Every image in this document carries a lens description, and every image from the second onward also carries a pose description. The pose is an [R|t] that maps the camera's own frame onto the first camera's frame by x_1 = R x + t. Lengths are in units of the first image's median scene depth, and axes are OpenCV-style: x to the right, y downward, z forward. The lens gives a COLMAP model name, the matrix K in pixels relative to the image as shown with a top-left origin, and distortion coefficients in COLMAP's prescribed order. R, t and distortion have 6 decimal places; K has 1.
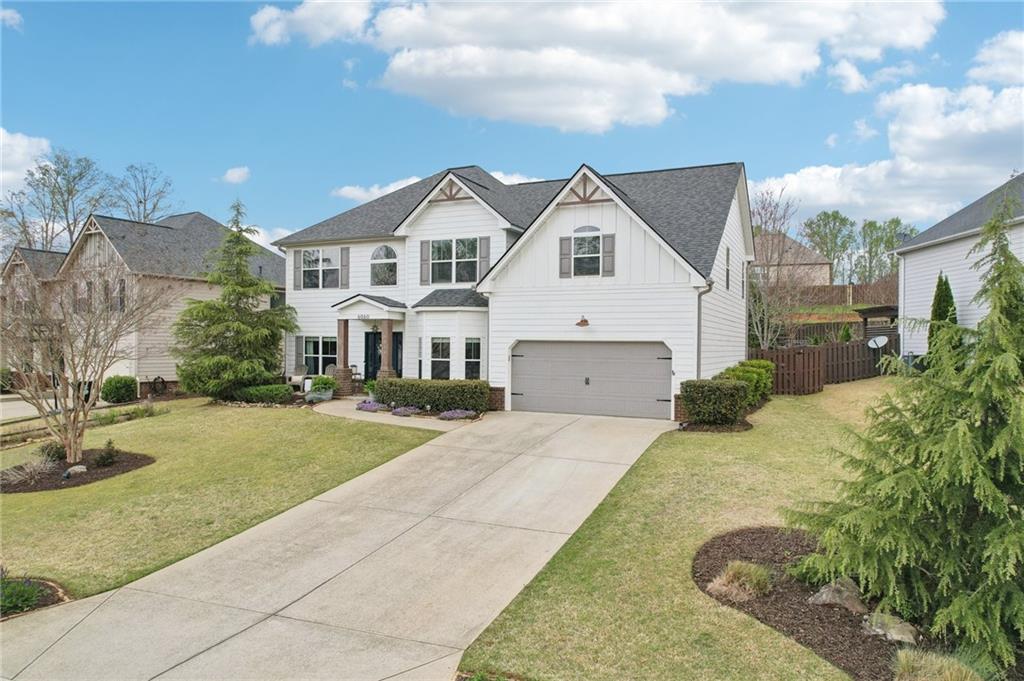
lens RADIAL K [[683.7, 0, 512.0], [0, 683.7, 340.5], [0, 0, 1]] dist [-0.073036, 0.074627]
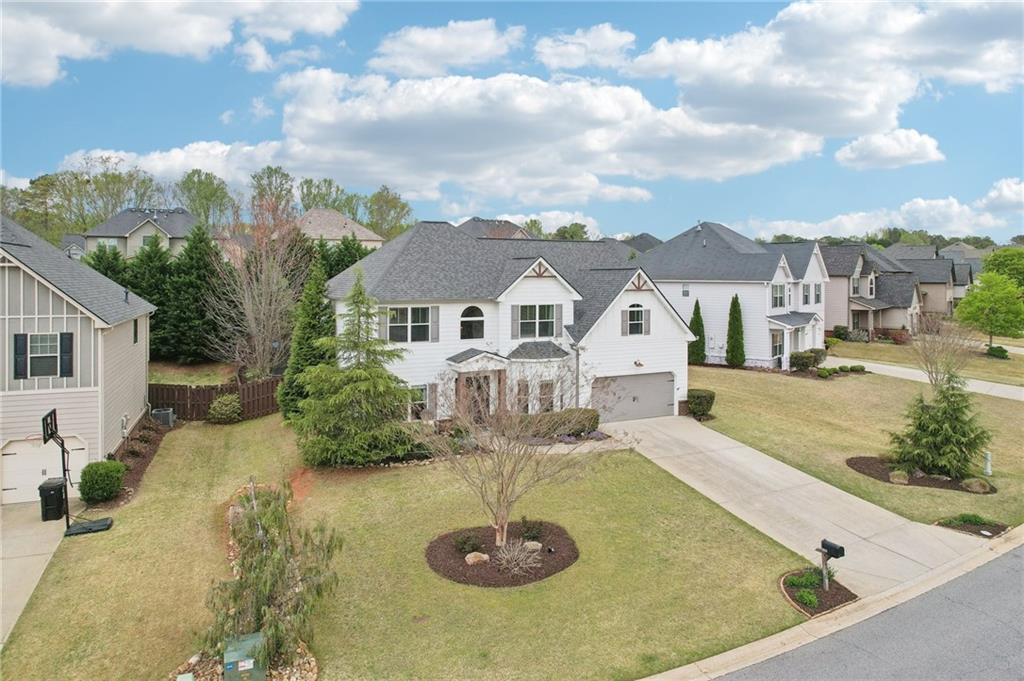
lens RADIAL K [[693.2, 0, 511.4], [0, 693.2, 273.1], [0, 0, 1]] dist [-0.033103, 0.000301]
pose [[0.607638, -0.007257, 0.794181, -1.221280], [-0.000769, 0.999952, 0.009725, -0.227414], [-0.794214, -0.006520, 0.607604, 0.207698]]
